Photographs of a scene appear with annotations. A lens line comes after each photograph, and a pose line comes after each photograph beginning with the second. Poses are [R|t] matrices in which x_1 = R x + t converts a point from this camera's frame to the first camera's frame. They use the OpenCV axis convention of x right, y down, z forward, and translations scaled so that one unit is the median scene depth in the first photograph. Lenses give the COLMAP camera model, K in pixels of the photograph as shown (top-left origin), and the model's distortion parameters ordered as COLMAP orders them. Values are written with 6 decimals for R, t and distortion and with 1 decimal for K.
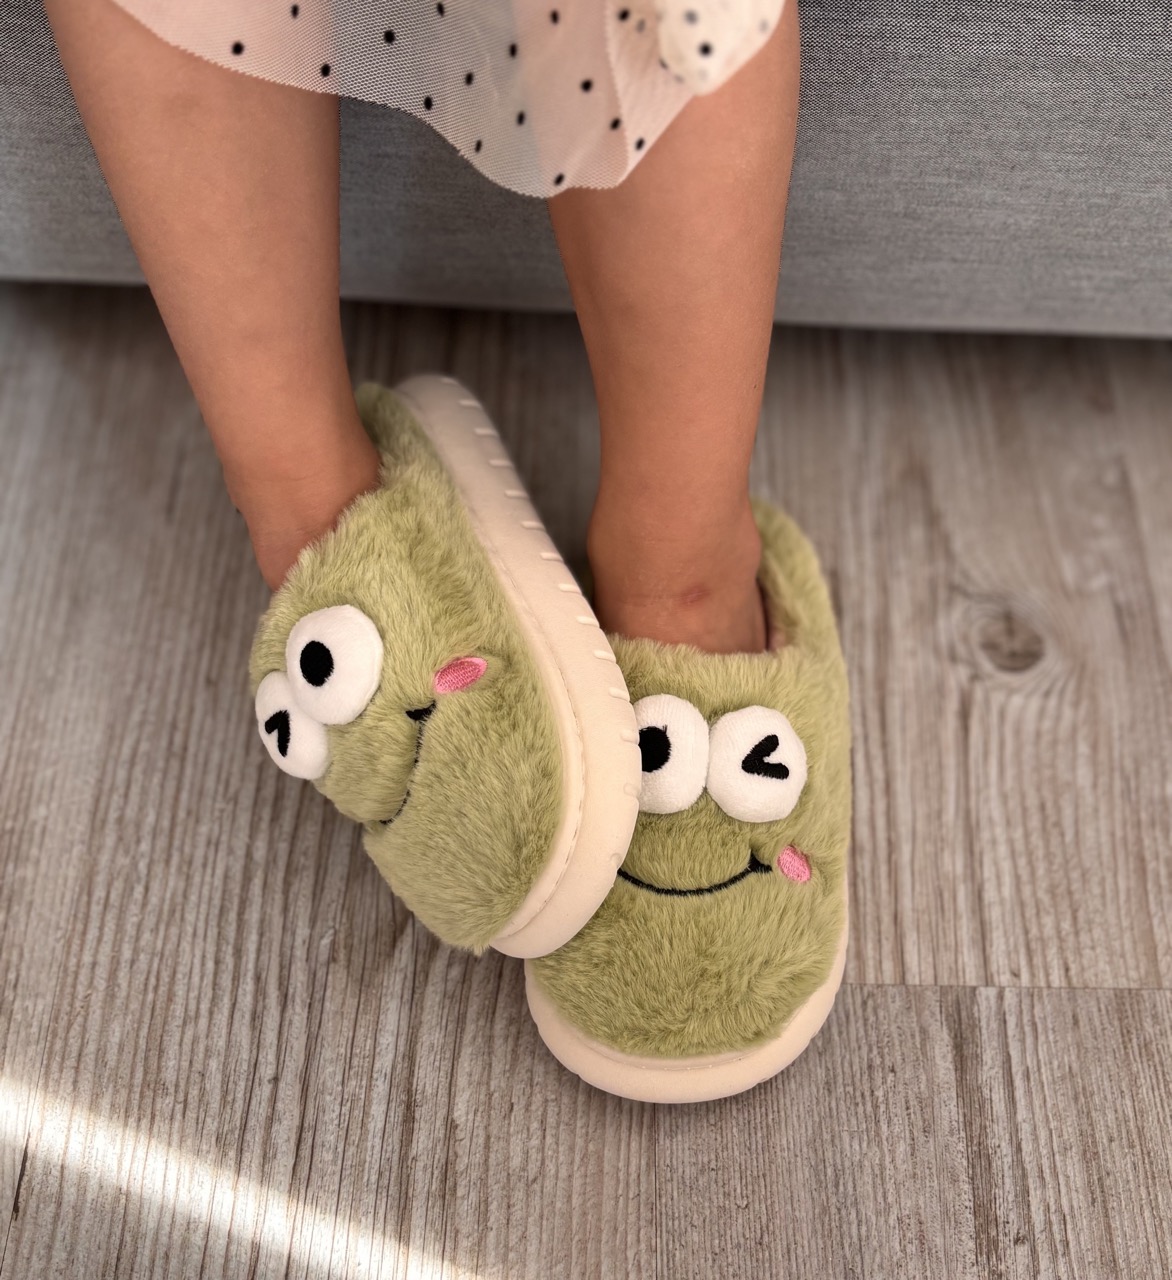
lens RADIAL K [[1661.9, 0, 593.3], [0, 1661.9, 613.2], [0, 0, 1]] dist [0.040634, -0.114107]
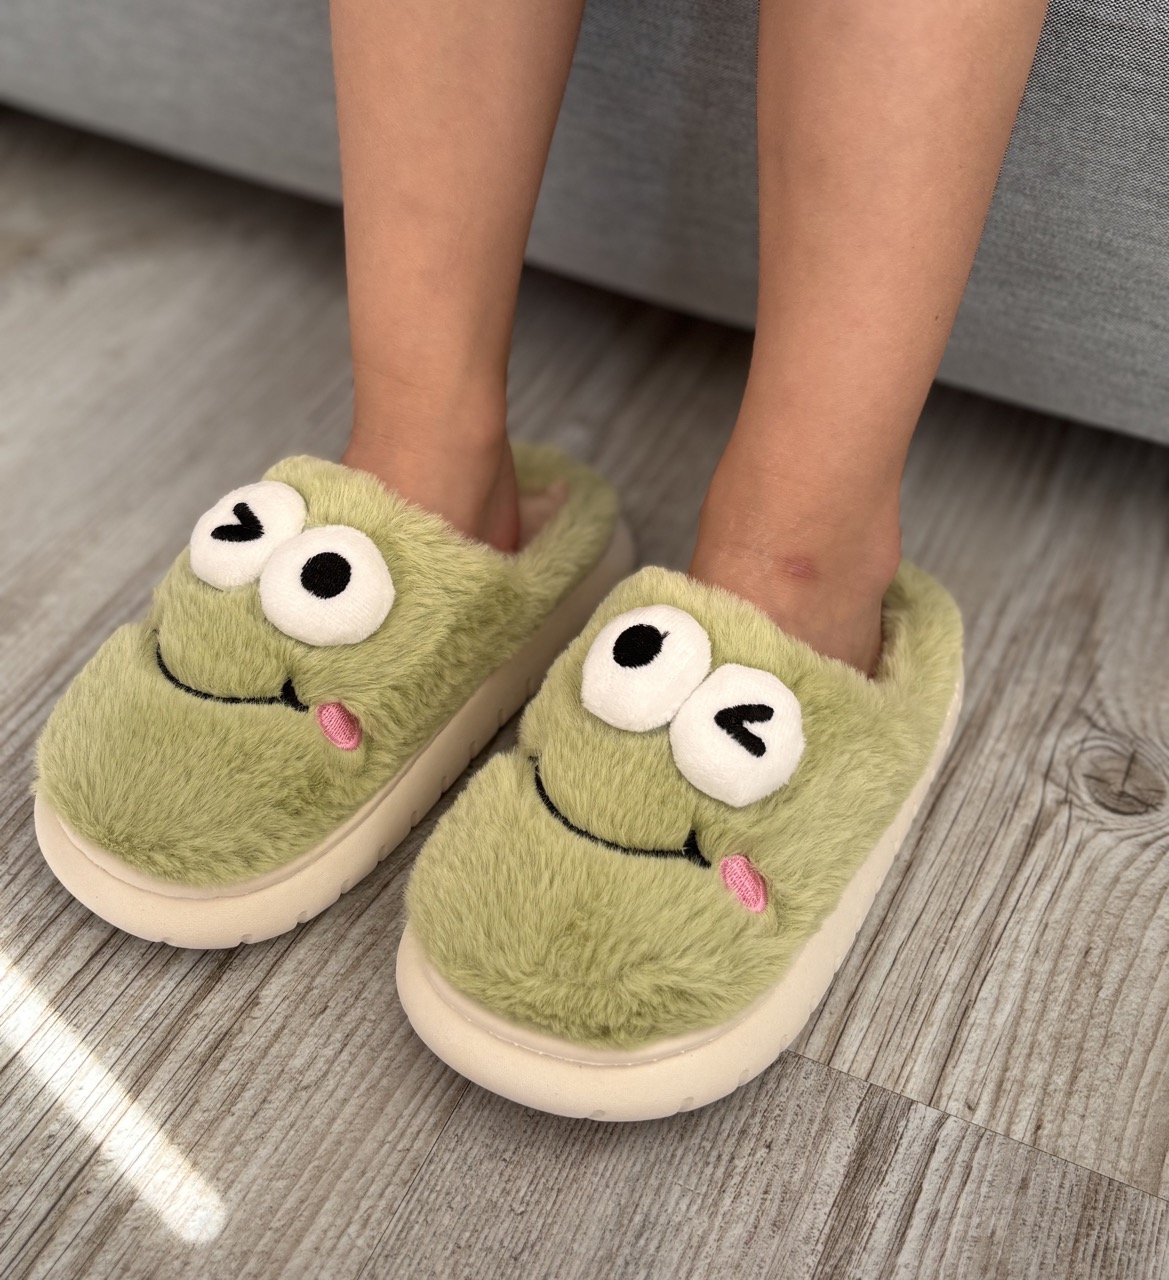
lens RADIAL K [[1682.9, 0, 579.1], [0, 1682.9, 568.8], [0, 0, 1]] dist [-0.024312, 0.083414]
pose [[0.913157, 0.267912, -0.307193, 0.270759], [-0.344939, 0.909451, -0.232200, 0.242970], [0.217167, 0.317998, 0.922885, 0.160300]]
